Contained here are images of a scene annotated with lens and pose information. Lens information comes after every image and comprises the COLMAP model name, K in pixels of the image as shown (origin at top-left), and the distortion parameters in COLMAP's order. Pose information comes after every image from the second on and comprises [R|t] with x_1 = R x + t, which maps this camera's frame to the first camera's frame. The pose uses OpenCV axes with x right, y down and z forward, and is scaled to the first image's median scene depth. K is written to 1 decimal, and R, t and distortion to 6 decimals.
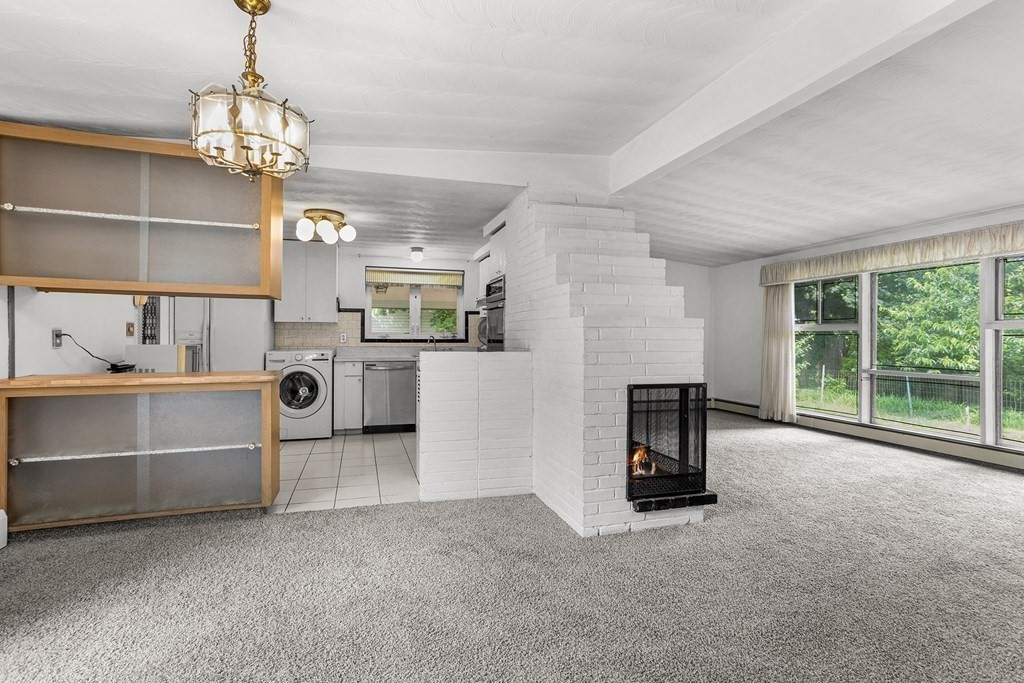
lens RADIAL K [[496.8, 0, 508.3], [0, 496.8, 337.9], [0, 0, 1]] dist [-0.000045, 0.009477]
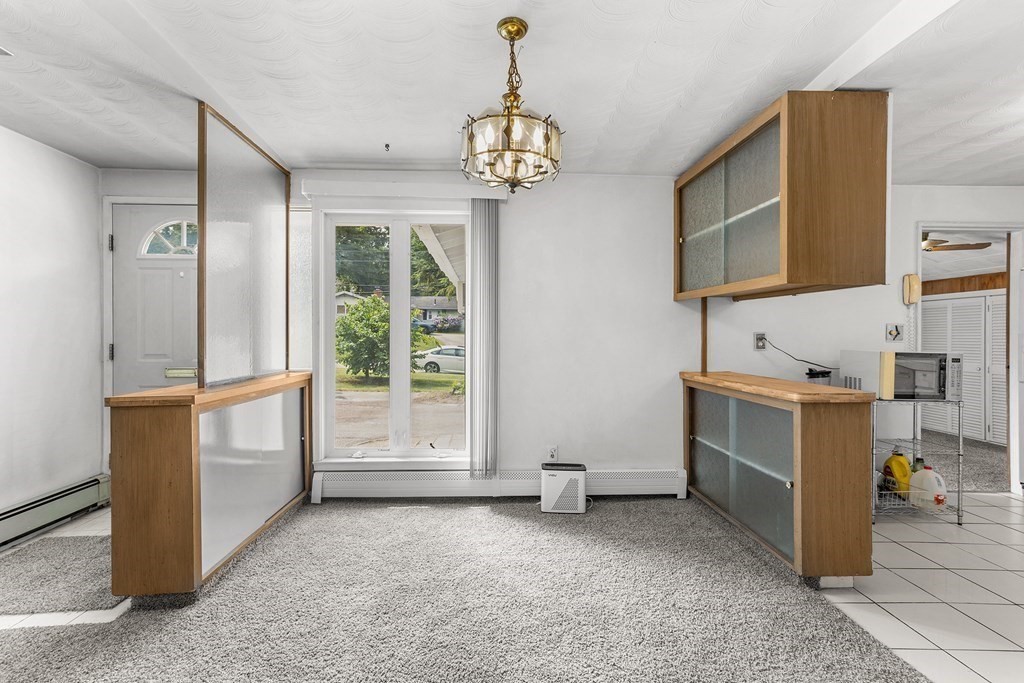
lens RADIAL K [[496.8, 0, 495.2], [0, 496.8, 339.9], [0, 0, 1]] dist [-0.000045, 0.009477]
pose [[-0.248251, -0.000028, -0.968696, 0.312756], [-0.008232, 0.999964, 0.002081, 0.000251], [0.968661, 0.008491, -0.248242, 0.716263]]
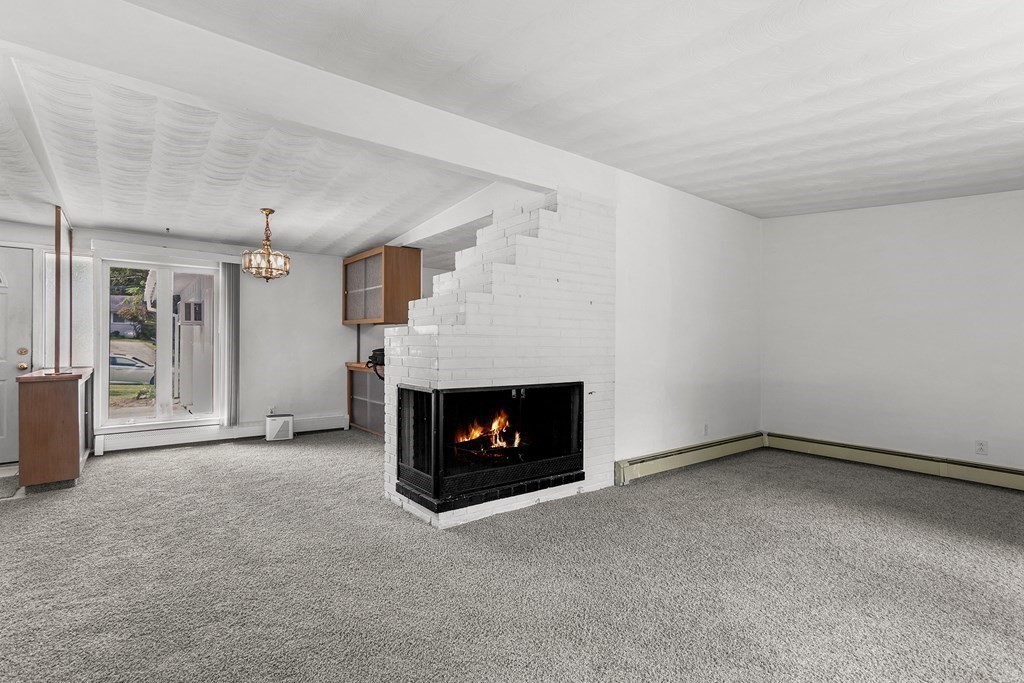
lens RADIAL K [[496.8, 0, 511.5], [0, 496.8, 346.3], [0, 0, 1]] dist [-0.000045, 0.009477]
pose [[0.384566, -0.002269, -0.923095, 1.321544], [-0.005283, 0.999975, -0.004659, 0.008326], [0.923082, 0.006669, 0.384545, 0.681829]]
